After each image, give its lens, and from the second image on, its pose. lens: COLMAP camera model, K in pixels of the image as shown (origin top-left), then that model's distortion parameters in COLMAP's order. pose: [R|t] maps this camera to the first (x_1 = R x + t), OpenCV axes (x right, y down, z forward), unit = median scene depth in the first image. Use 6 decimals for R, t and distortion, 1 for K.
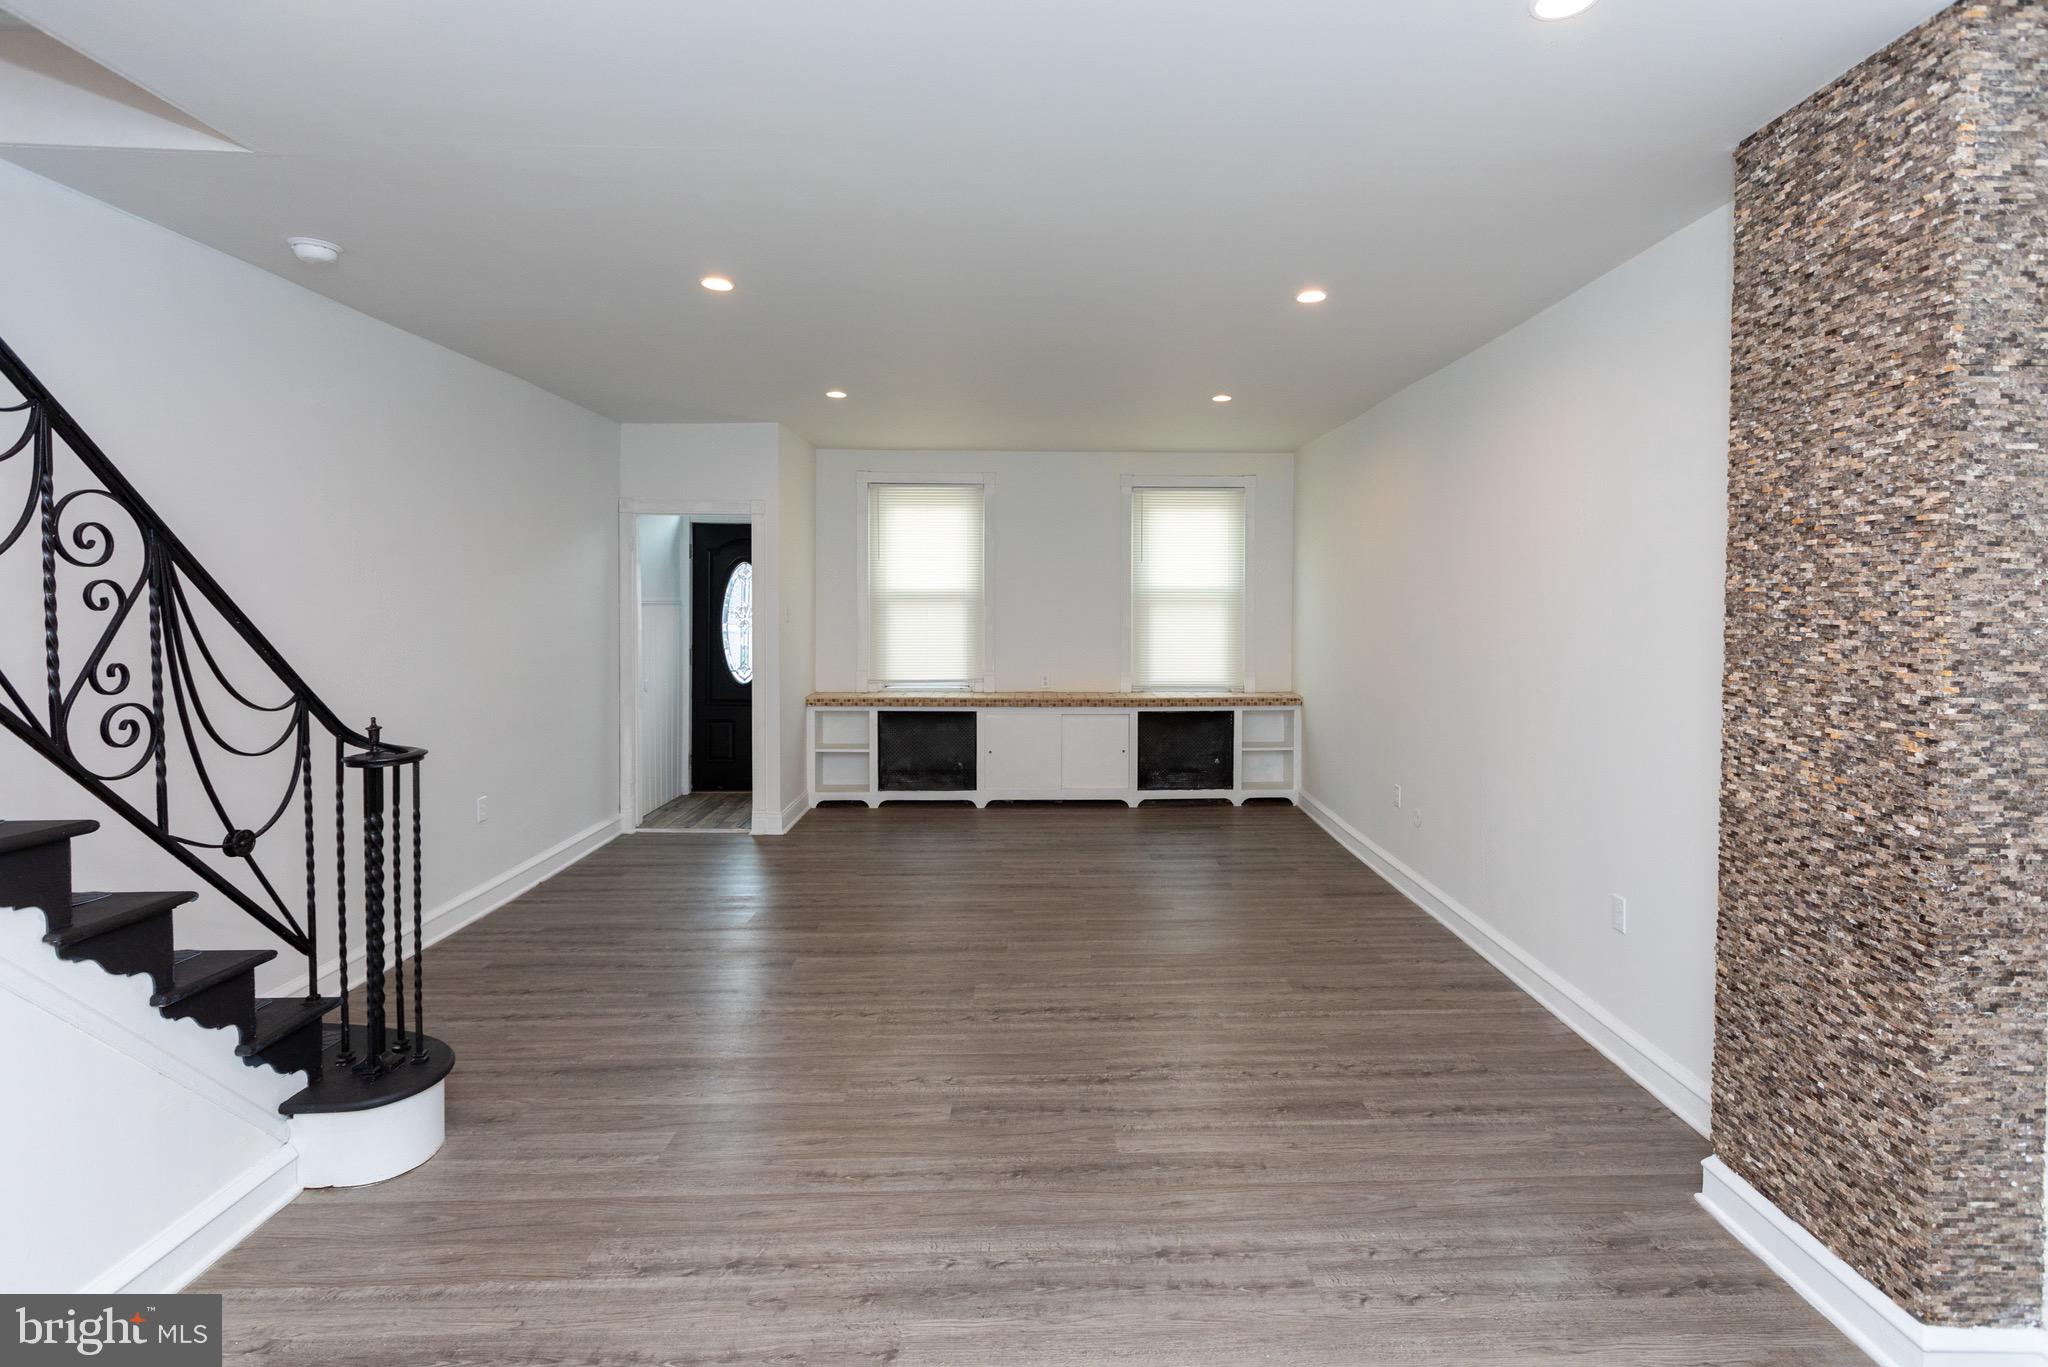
lens RADIAL K [[1144.3, 0, 1040.5], [0, 1144.3, 640.6], [0, 0, 1]] dist [0.008085, -0.000616]
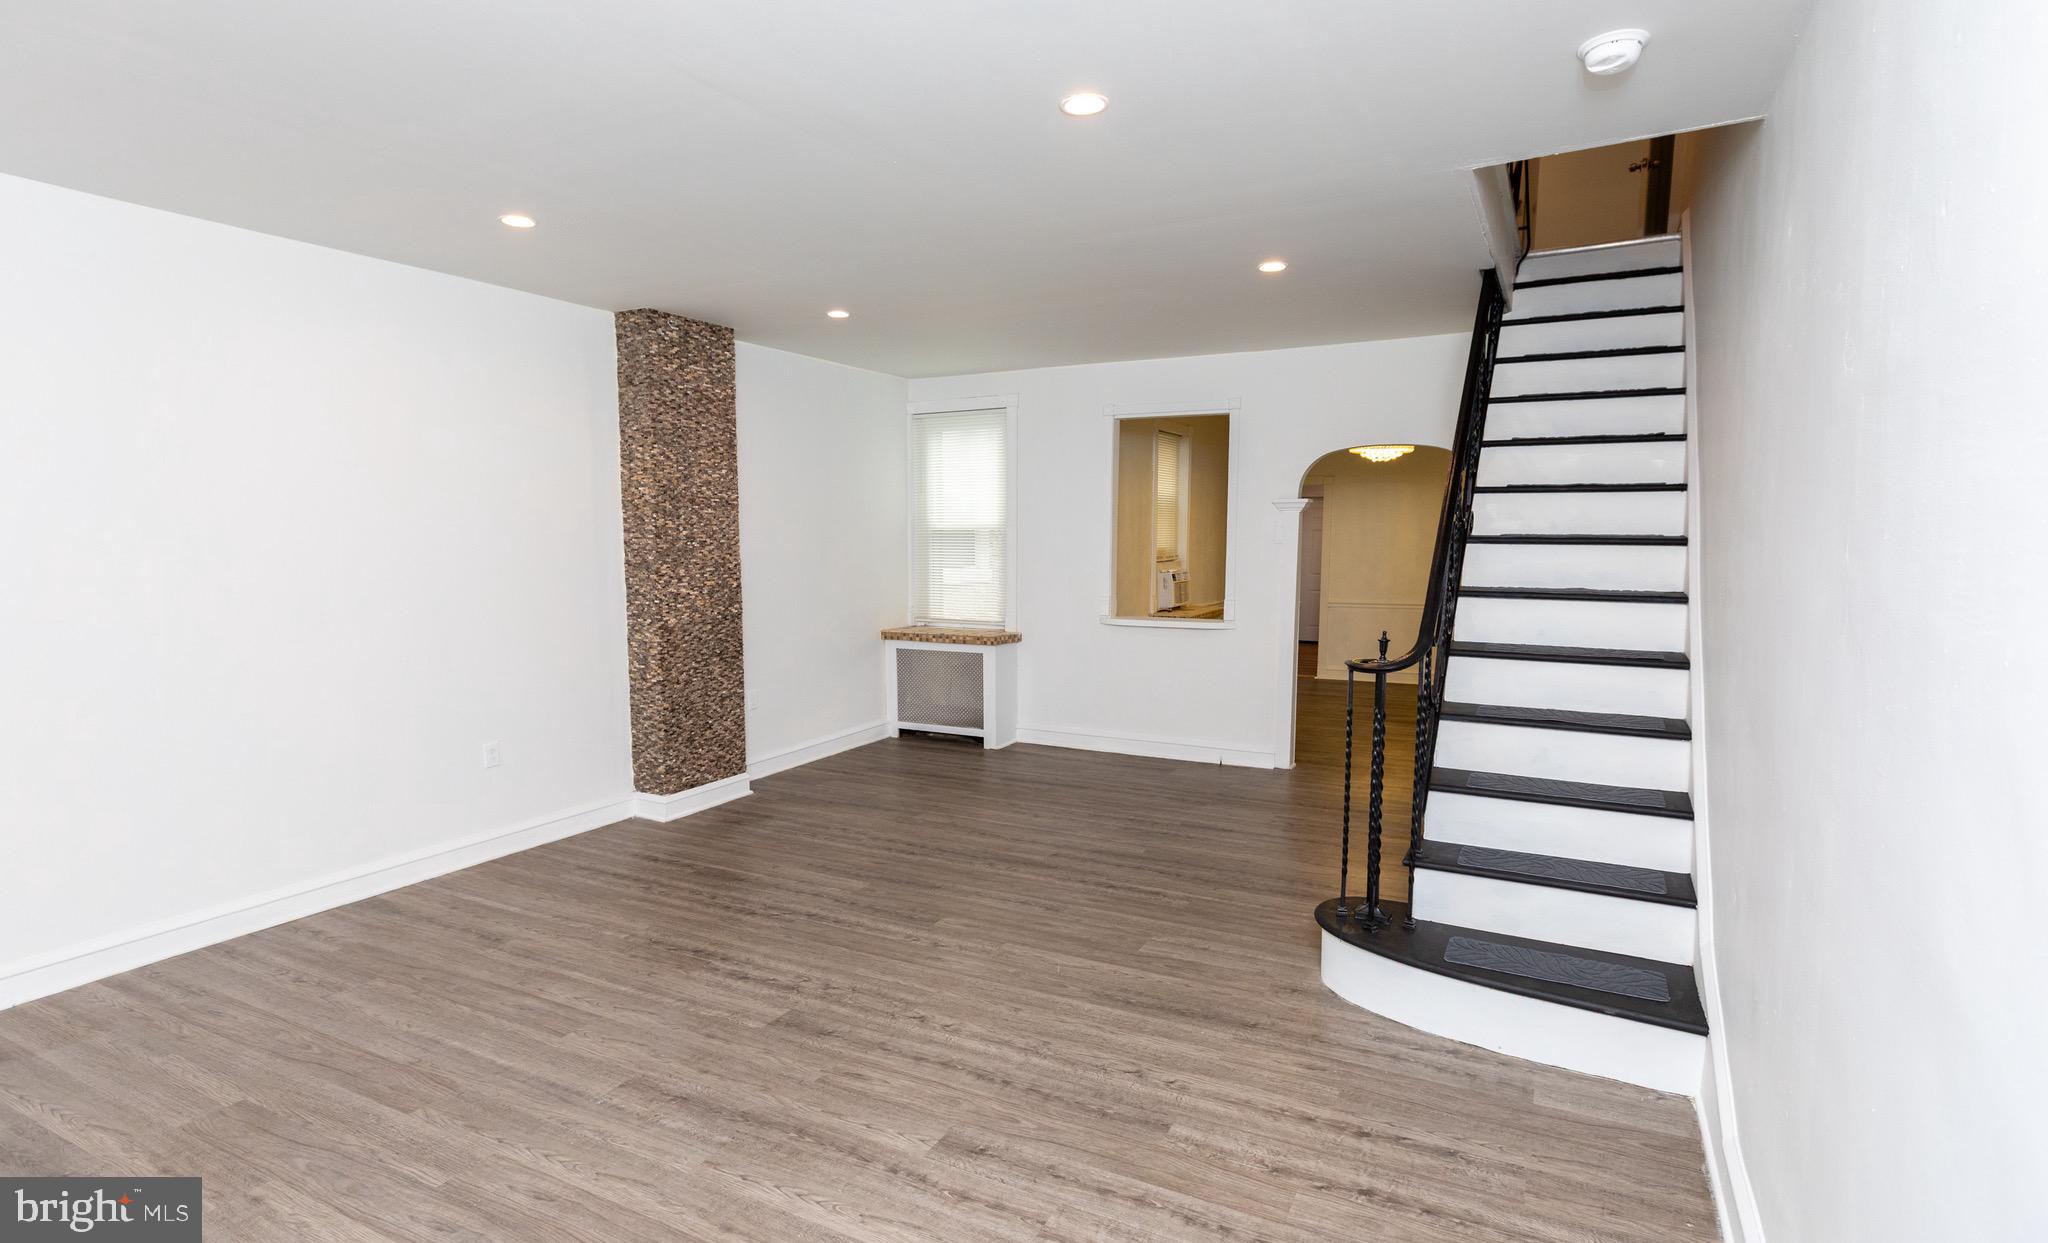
lens RADIAL K [[1072.2, 0, 912.6], [0, 1072.2, 660.2], [0, 0, 1]] dist [-0.001713, 0.001987]
pose [[-0.861290, -0.062223, 0.504290, -0.822882], [0.018120, 0.988081, 0.152865, -0.095994], [-0.507791, 0.140798, -0.849897, 2.525955]]
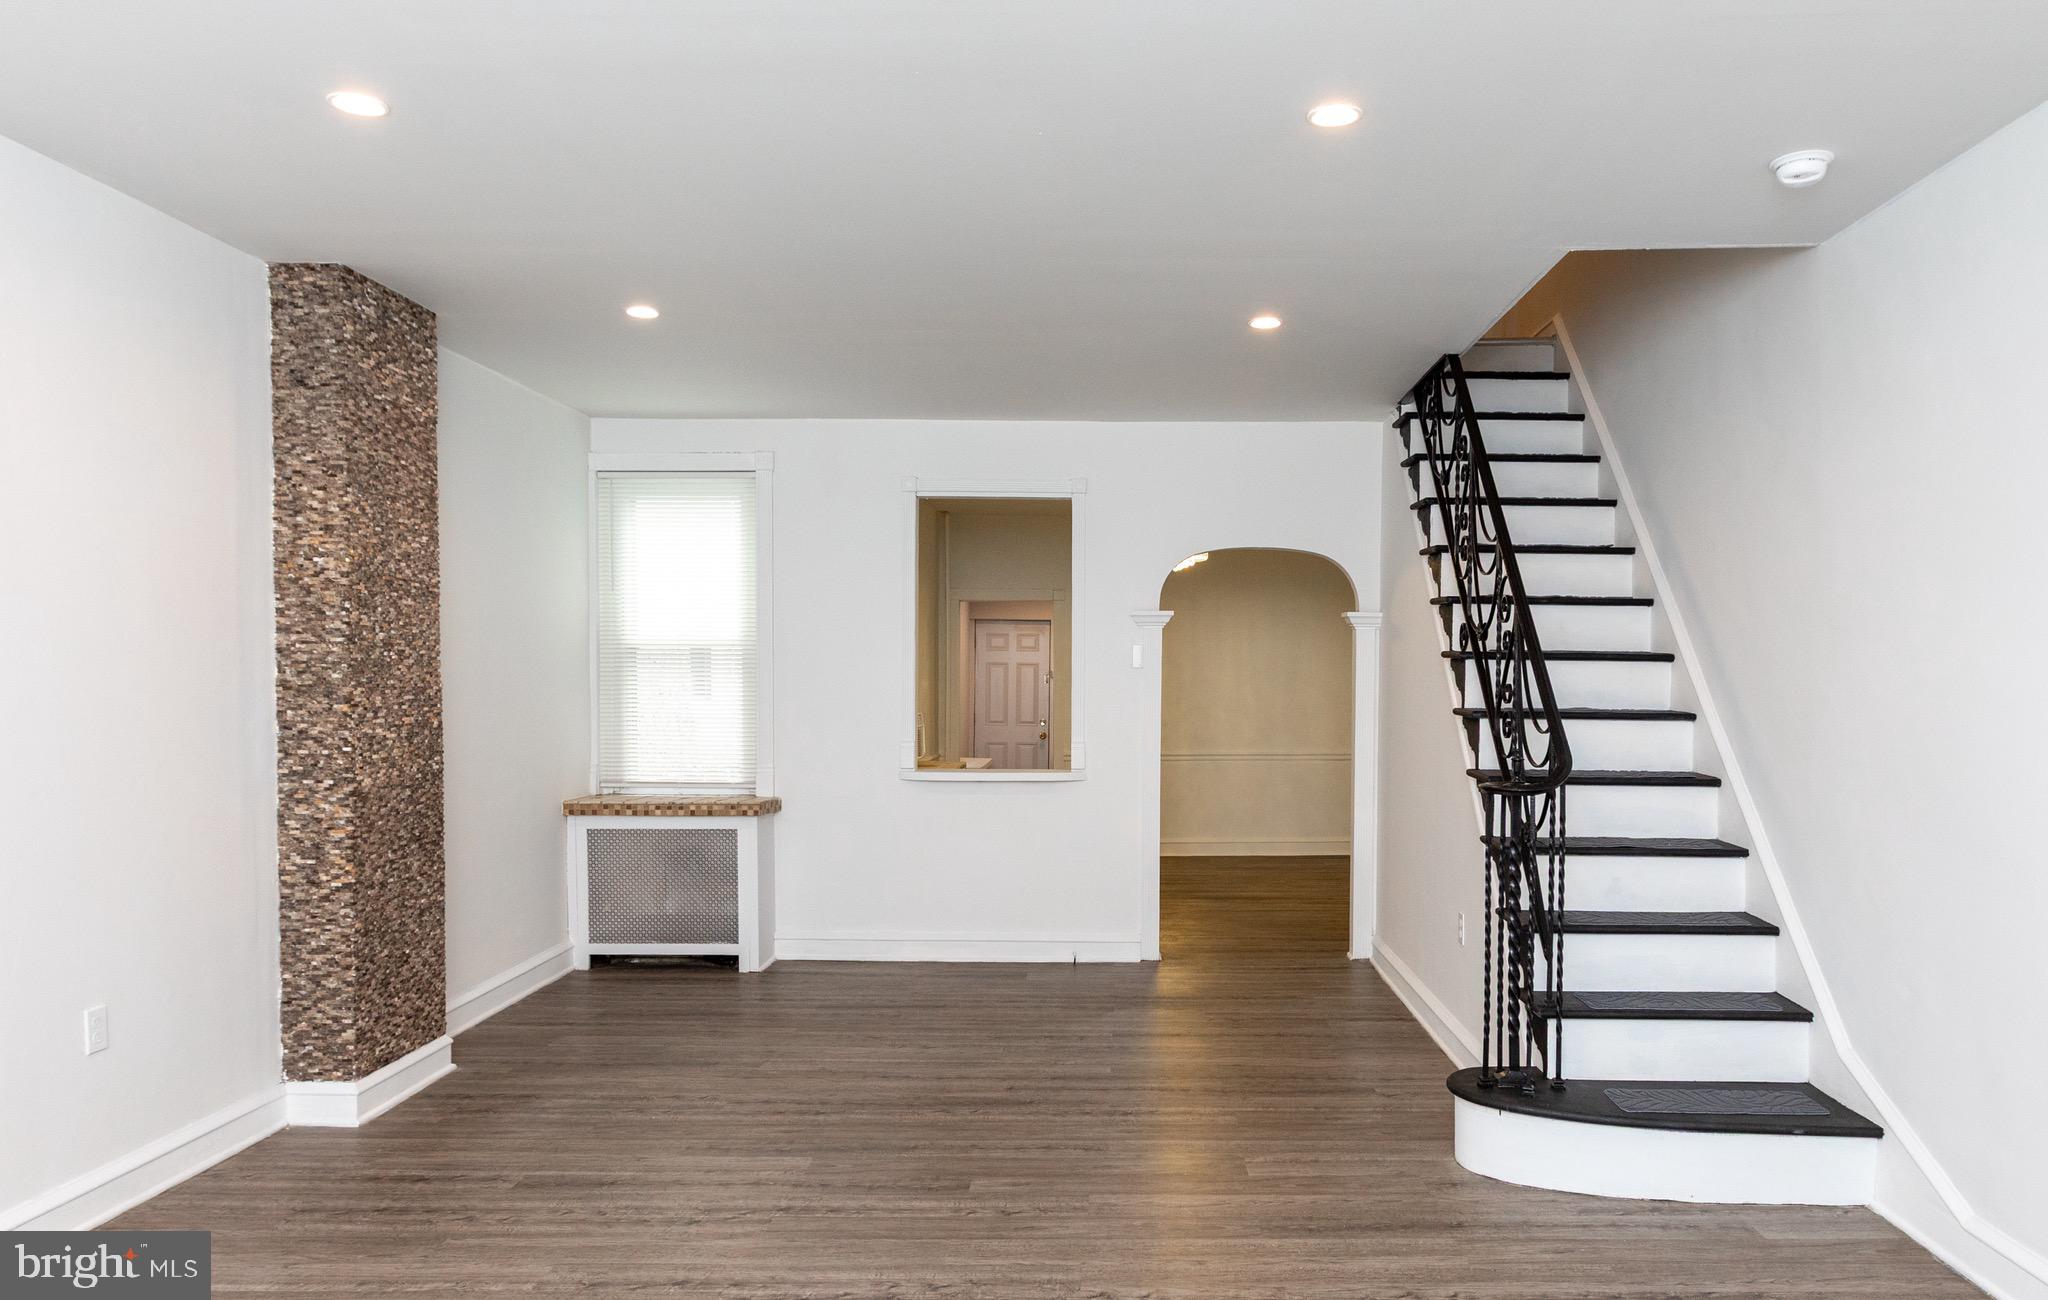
lens RADIAL K [[1585.6, 0, 1123.4], [0, 1585.6, 731.5], [0, 0, 1]] dist [-0.001771, 0.008221]
pose [[-0.999964, -0.008328, -0.001672, -0.245498], [-0.008427, 0.997371, 0.071970, -0.059282], [0.001068, 0.071981, -0.997405, 2.804176]]
